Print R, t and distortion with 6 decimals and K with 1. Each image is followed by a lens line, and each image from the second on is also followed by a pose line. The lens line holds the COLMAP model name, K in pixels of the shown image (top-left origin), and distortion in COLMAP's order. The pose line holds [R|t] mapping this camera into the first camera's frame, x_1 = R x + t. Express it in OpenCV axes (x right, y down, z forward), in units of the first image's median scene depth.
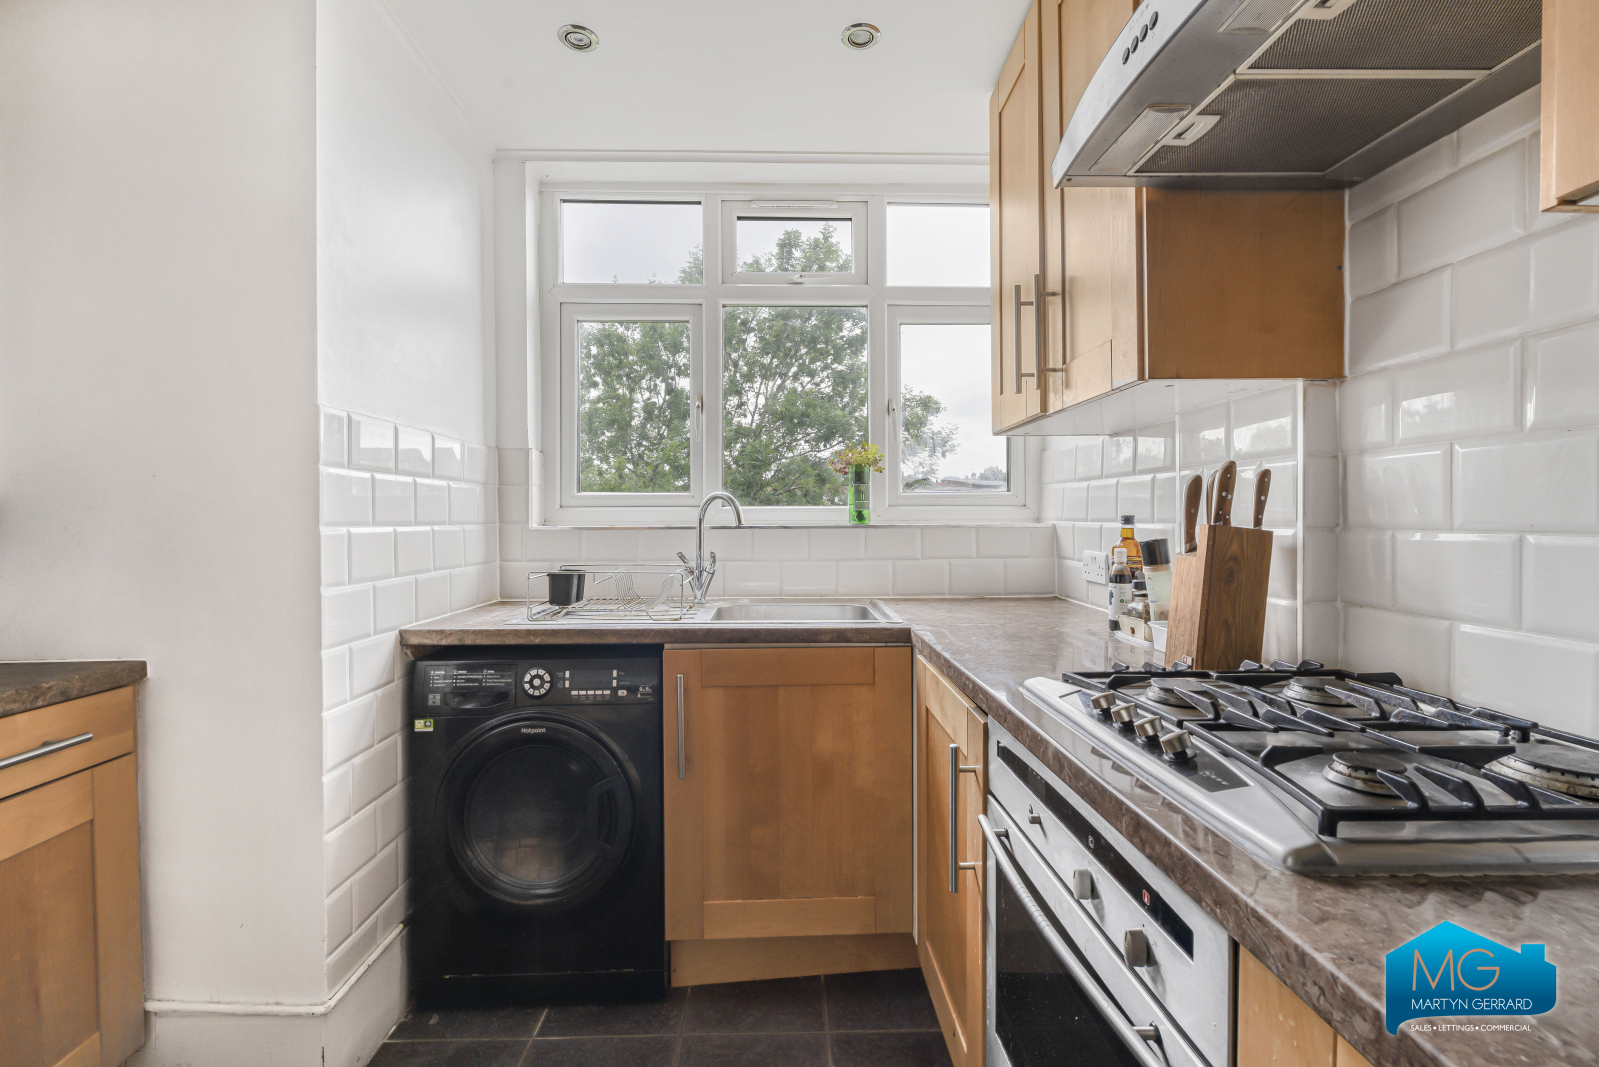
lens RADIAL K [[711.8, 0, 799.5], [0, 711.8, 533.5], [0, 0, 1]] dist [-0.001689, 0.000220]
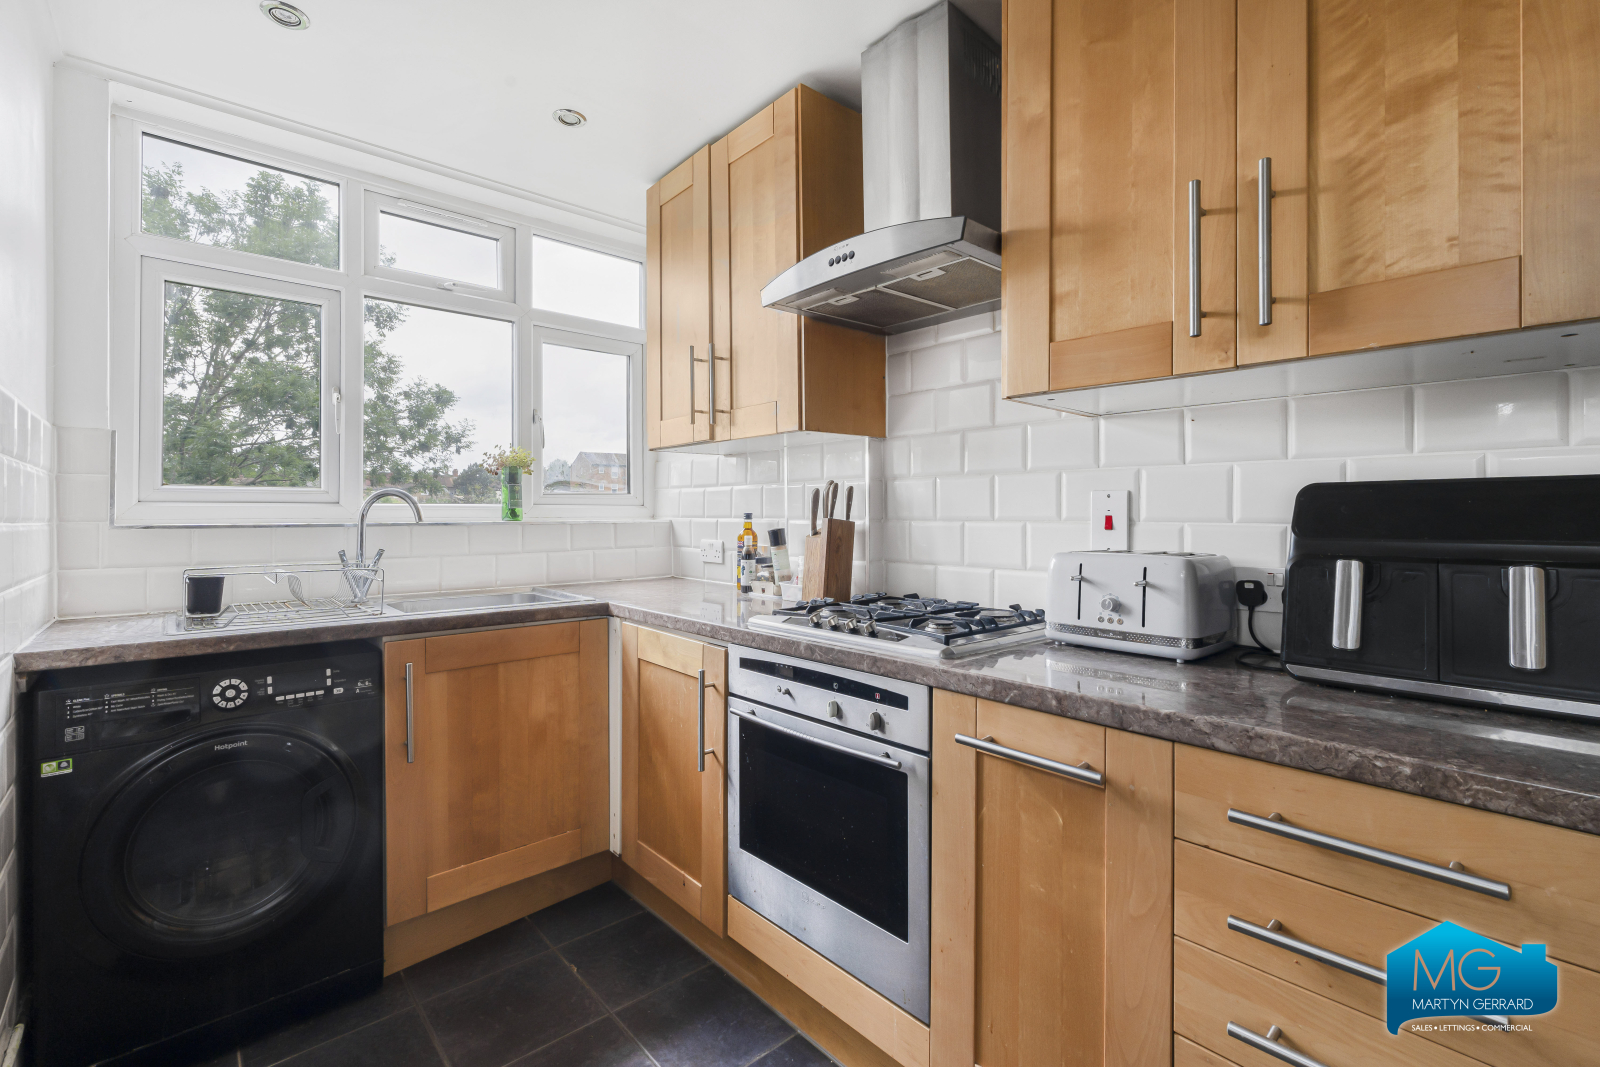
lens RADIAL K [[712.2, 0, 800.0], [0, 712.2, 533.5], [0, 0, 1]] dist [-0.001689, 0.000220]
pose [[0.764655, -0.015725, 0.644247, -0.395114], [0.015408, 0.999863, 0.006117, 0.008869], [-0.644255, 0.005249, 0.764793, -0.174524]]
